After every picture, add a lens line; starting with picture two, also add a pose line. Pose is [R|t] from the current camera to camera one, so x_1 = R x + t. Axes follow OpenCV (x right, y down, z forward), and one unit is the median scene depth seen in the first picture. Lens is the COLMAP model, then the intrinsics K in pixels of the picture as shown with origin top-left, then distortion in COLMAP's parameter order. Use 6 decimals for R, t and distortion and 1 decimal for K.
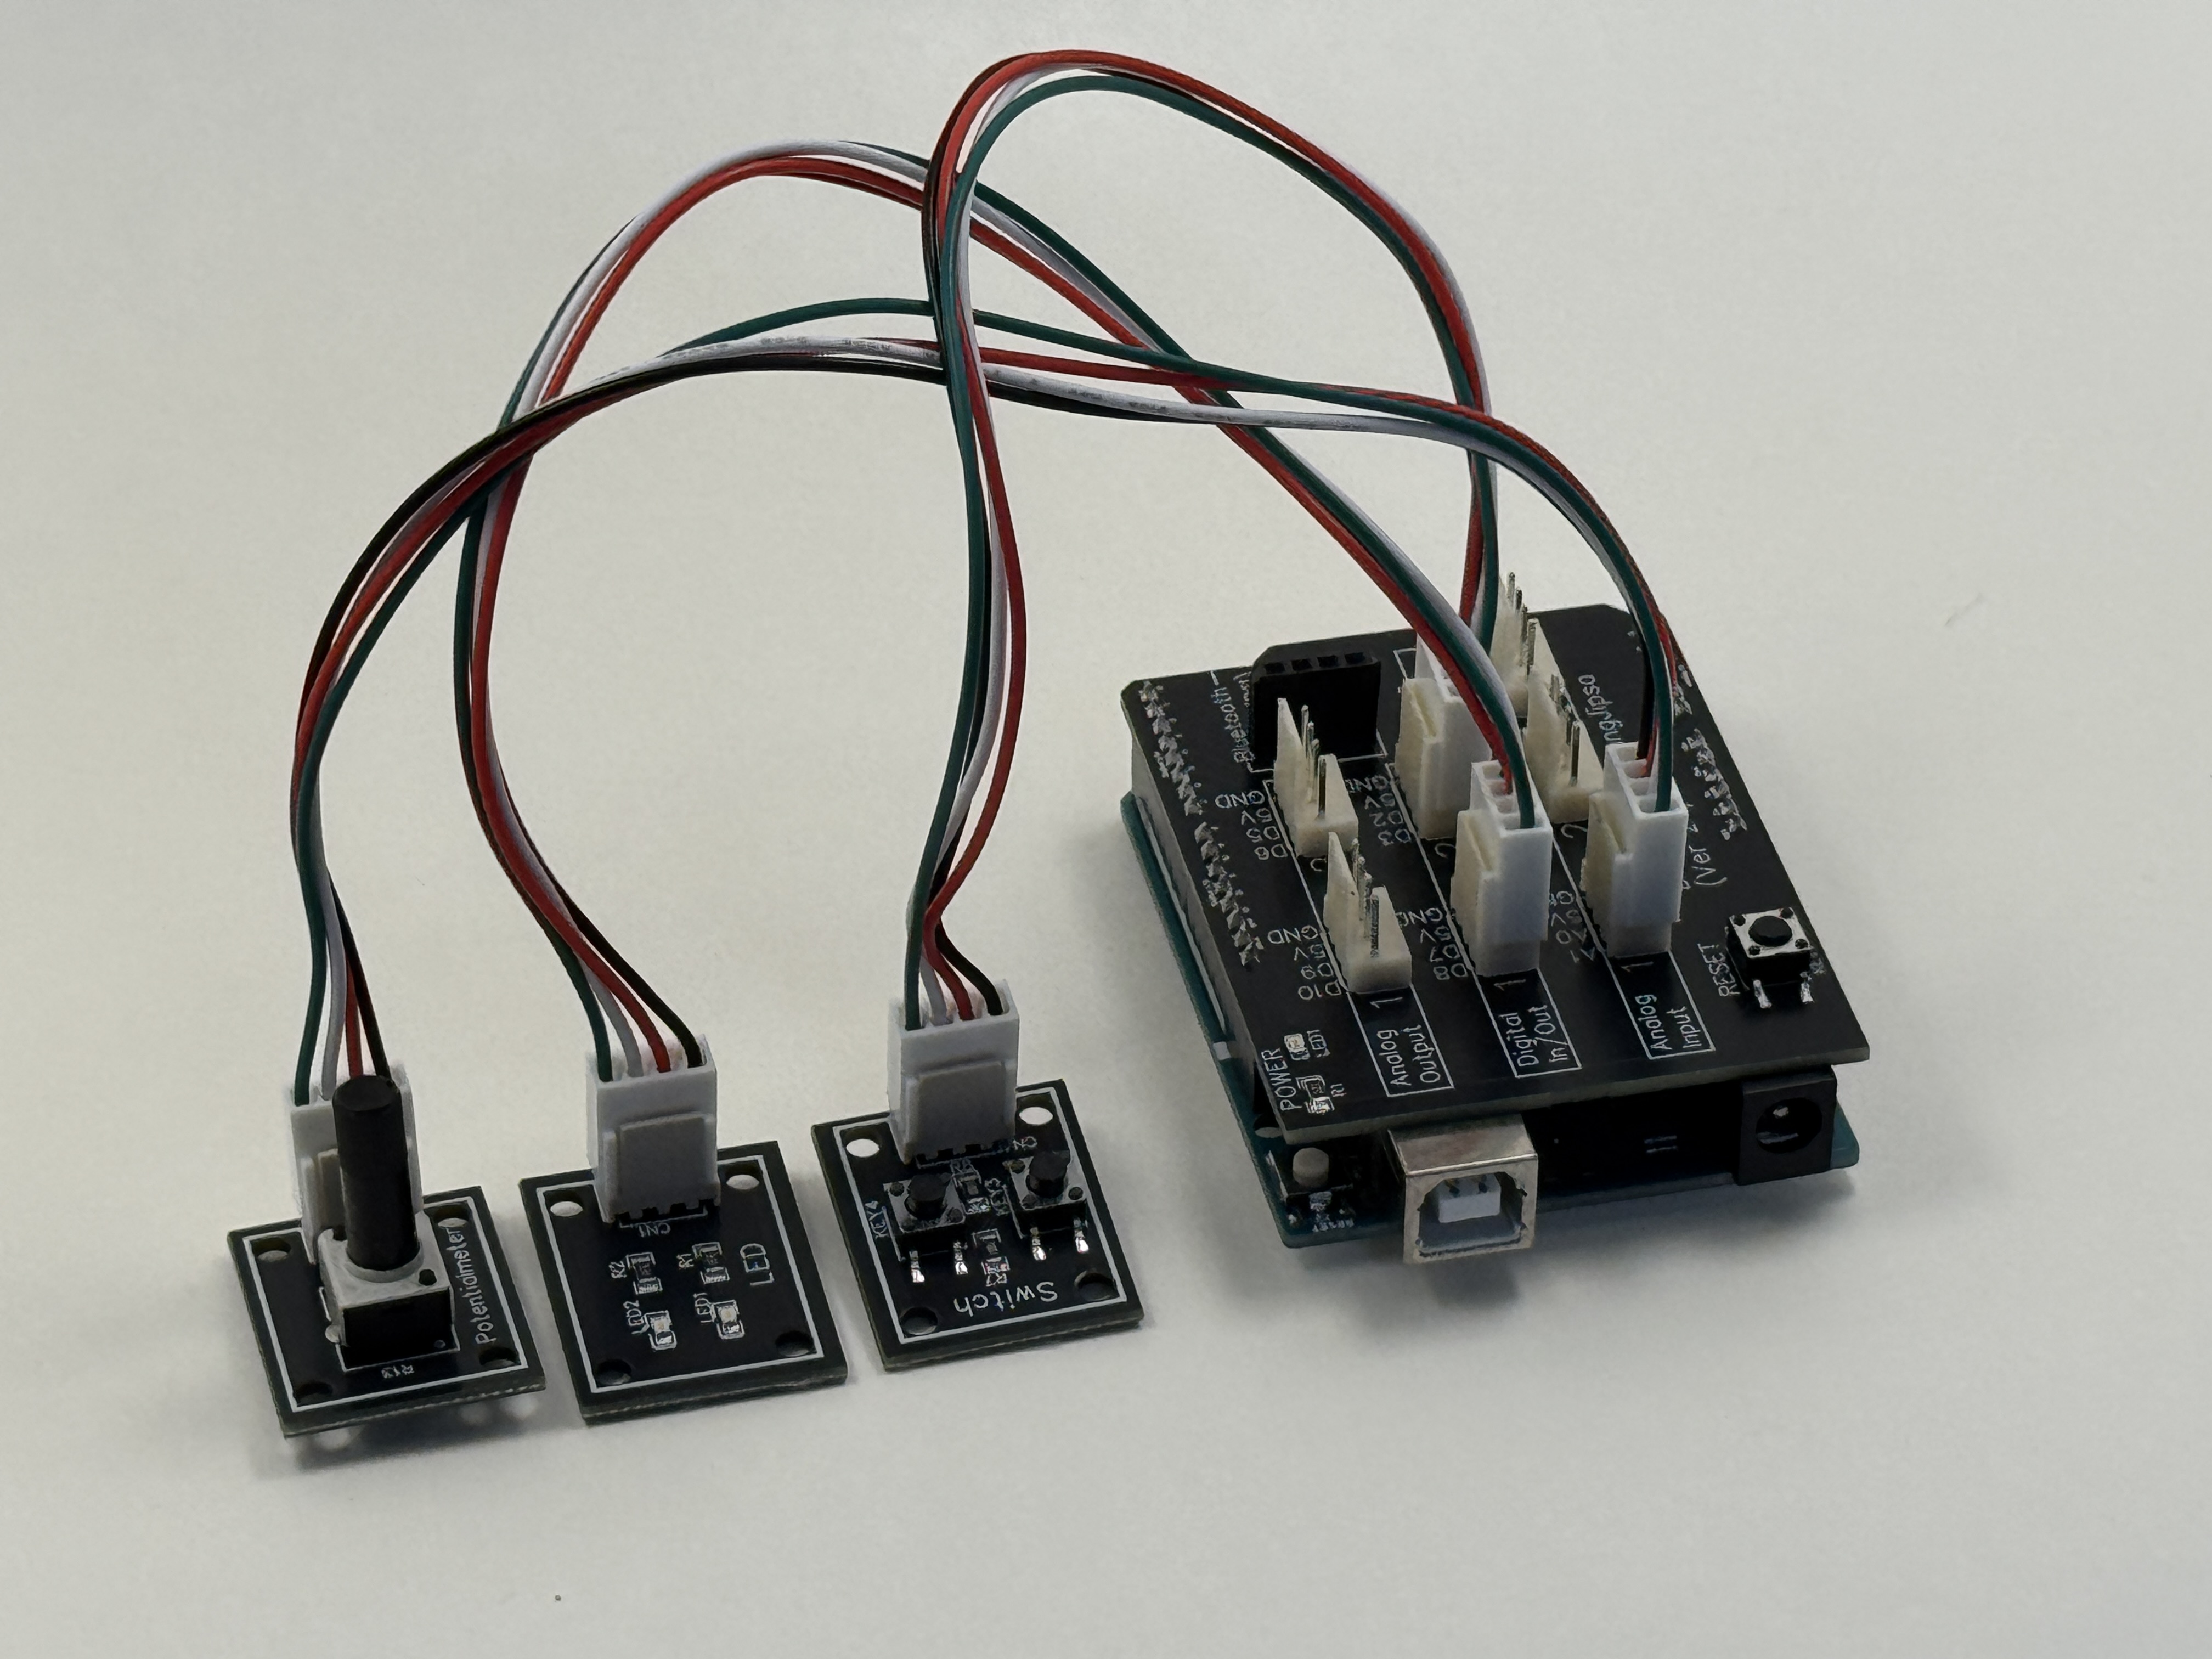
lens RADIAL K [[7486.1, 0, 1107.9], [0, 7486.1, 829.7], [0, 0, 1]] dist [0.097304, 0.000000]
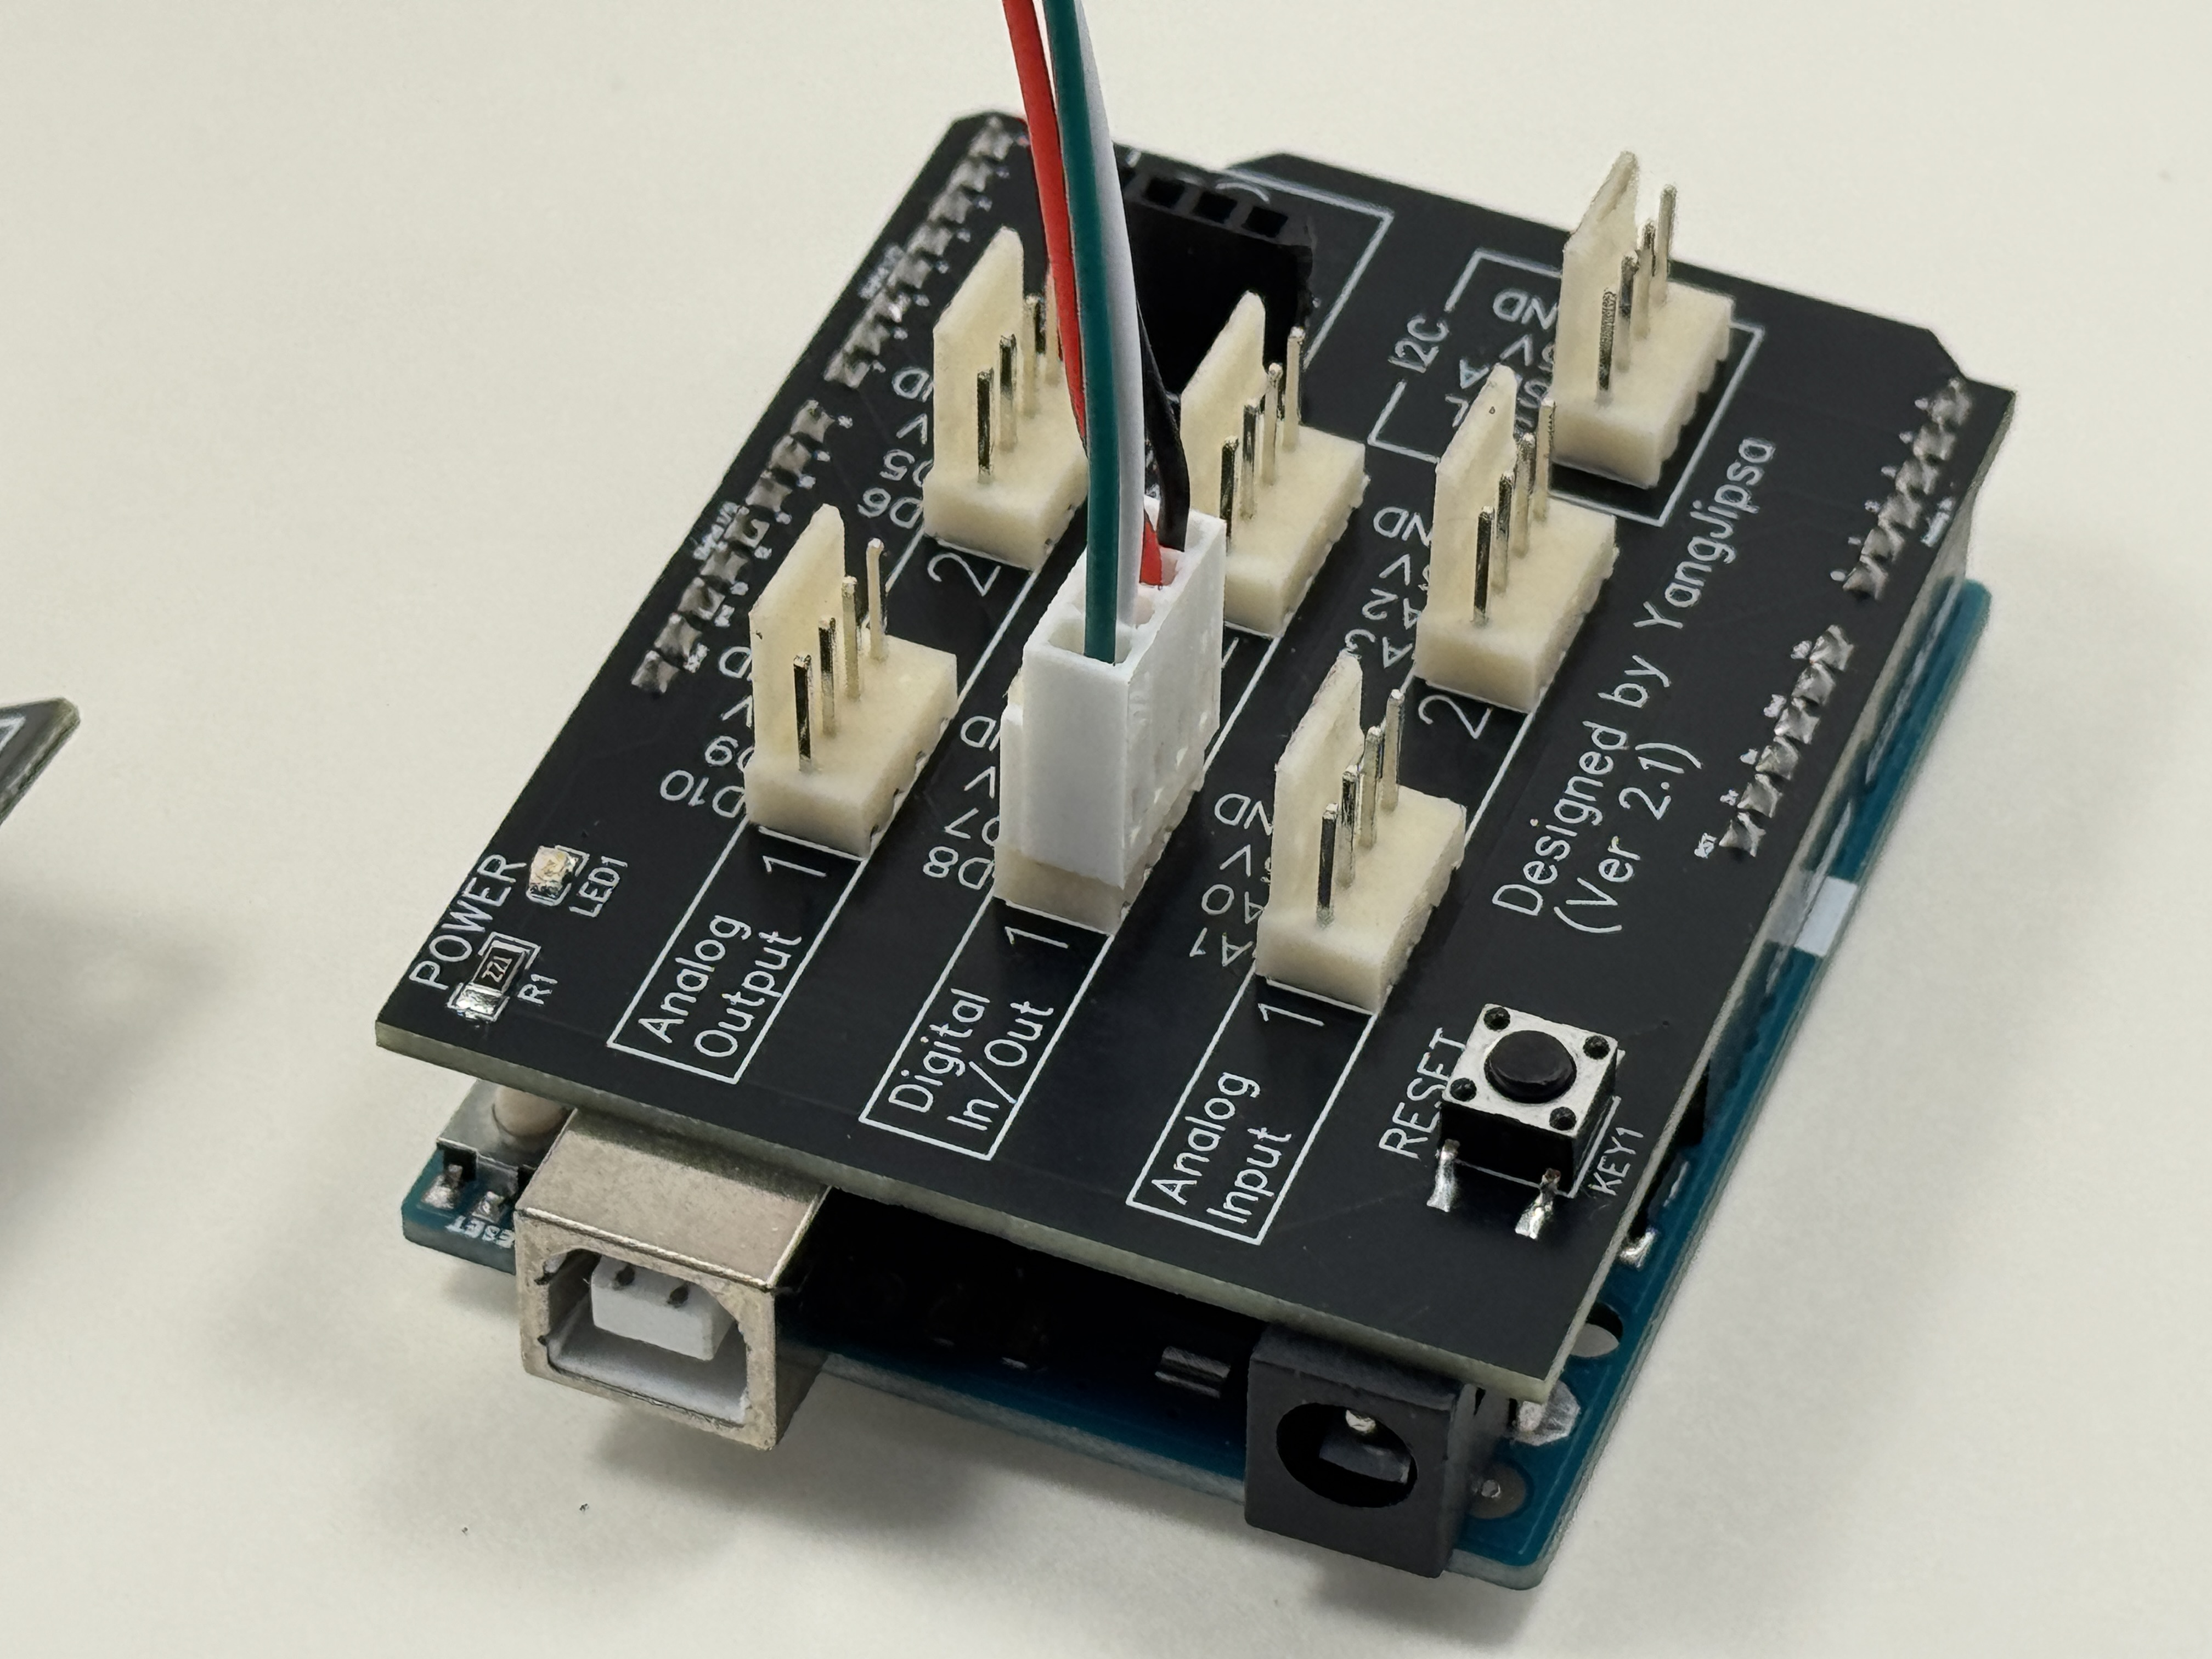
lens RADIAL K [[7486.1, 0, 1108.9], [0, 7486.1, 827.4], [0, 0, 1]] dist [0.097304, 0.000000]
pose [[0.822232, 0.409298, -0.395487, 0.250150], [-0.359579, 0.912196, 0.196474, -0.084373], [0.441178, -0.019338, 0.897211, 0.573661]]
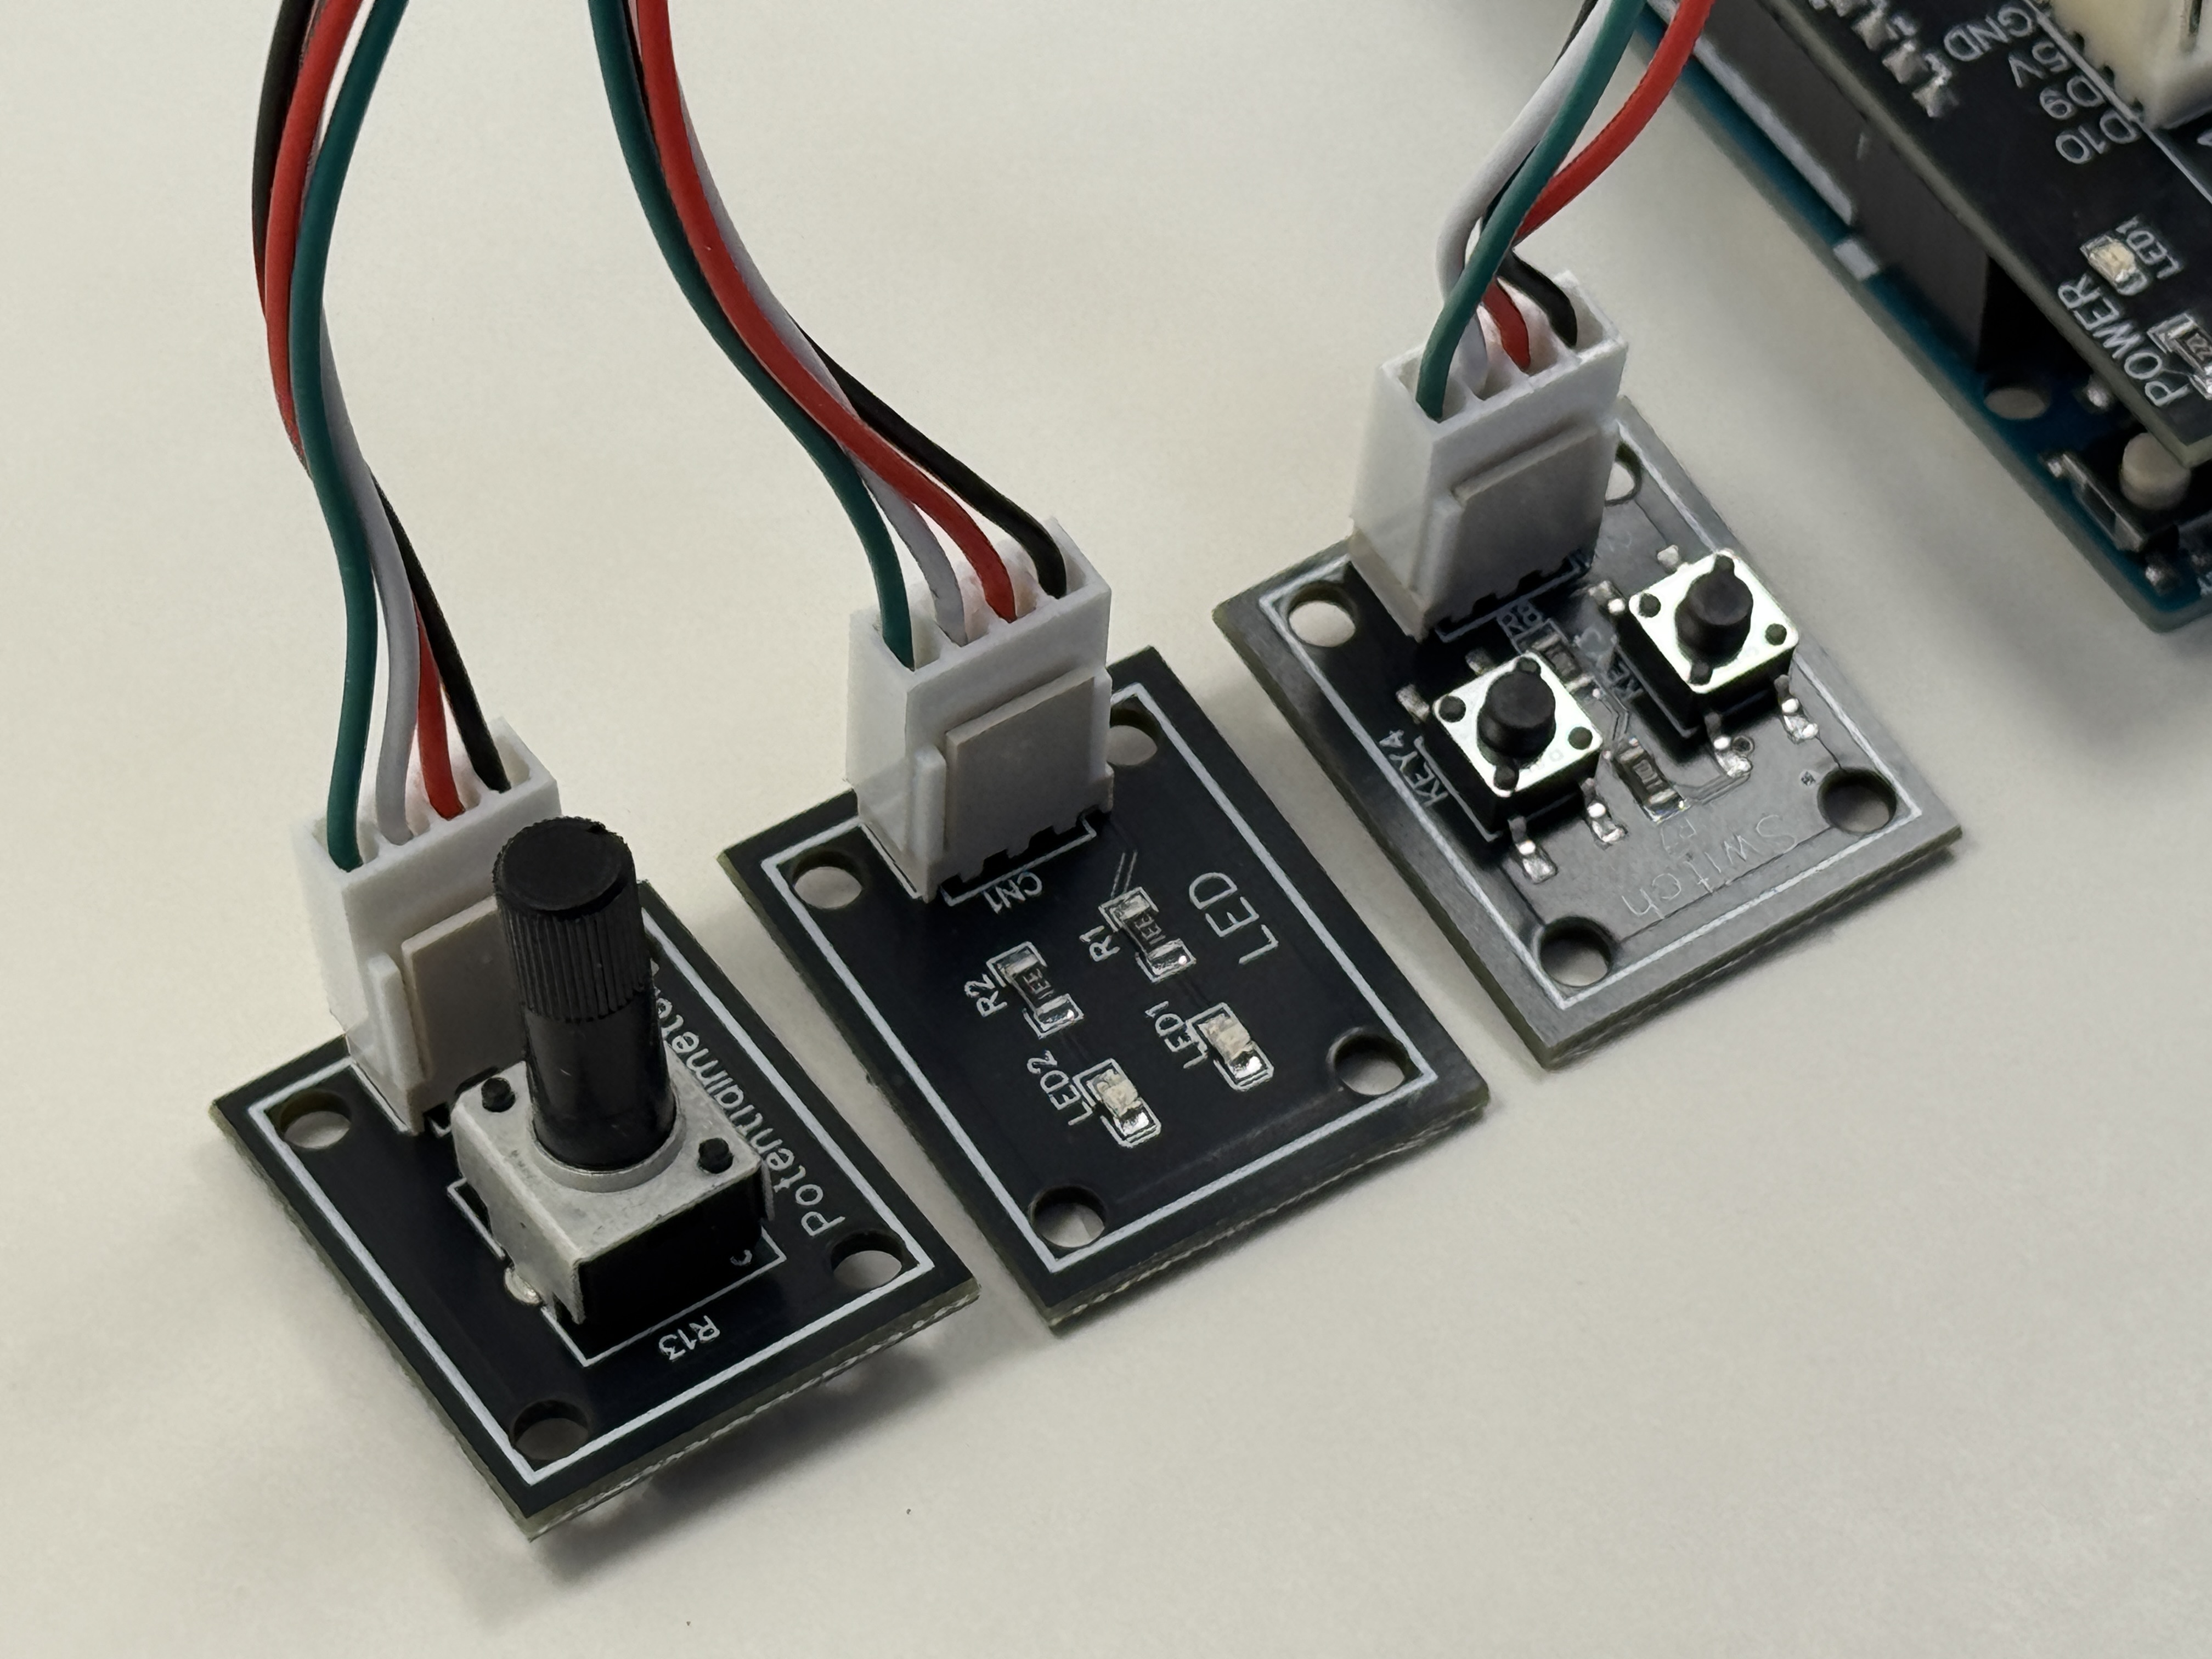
lens RADIAL K [[7486.1, 0, 1103.5], [0, 7486.1, 832.8], [0, 0, 1]] dist [0.097304, 0.000000]
pose [[0.951279, -0.245714, 0.186257, -0.150677], [0.192929, 0.945570, 0.262061, -0.085310], [-0.240511, -0.213359, 0.946907, 0.510966]]
